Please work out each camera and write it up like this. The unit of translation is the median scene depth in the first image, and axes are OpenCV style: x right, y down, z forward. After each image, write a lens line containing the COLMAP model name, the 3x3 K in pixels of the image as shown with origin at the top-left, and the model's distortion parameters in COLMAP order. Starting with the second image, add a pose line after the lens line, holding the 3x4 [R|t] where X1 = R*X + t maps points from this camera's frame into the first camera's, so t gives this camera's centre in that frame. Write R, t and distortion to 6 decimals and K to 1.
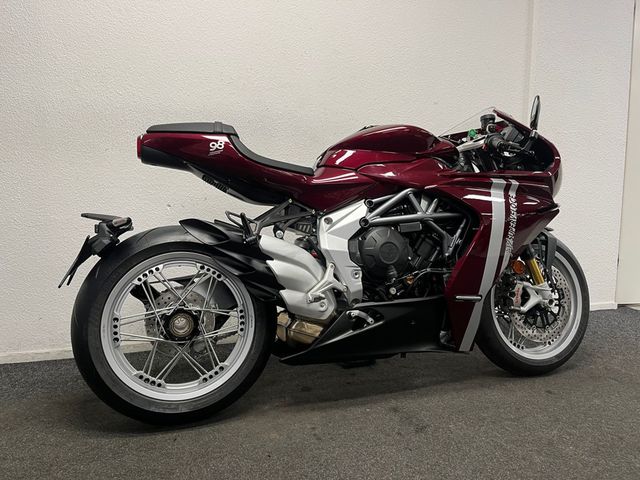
lens RADIAL K [[479.6, 0, 320.0], [0, 479.6, 240.0], [0, 0, 1]] dist [0.032983, -0.005639]
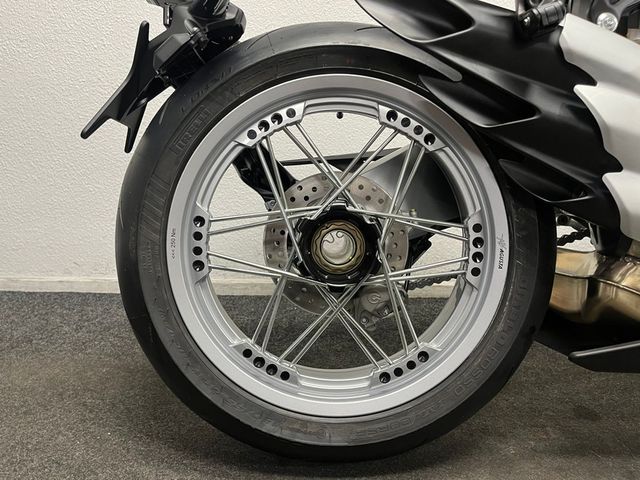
lens RADIAL K [[479.6, 0, 320.0], [0, 479.6, 240.0], [0, 0, 1]] dist [0.032983, -0.005639]
pose [[0.954038, 0.070817, -0.291197, -0.178535], [-0.044156, 0.994291, 0.097140, 0.129649], [0.296413, -0.079817, 0.951719, 0.585505]]
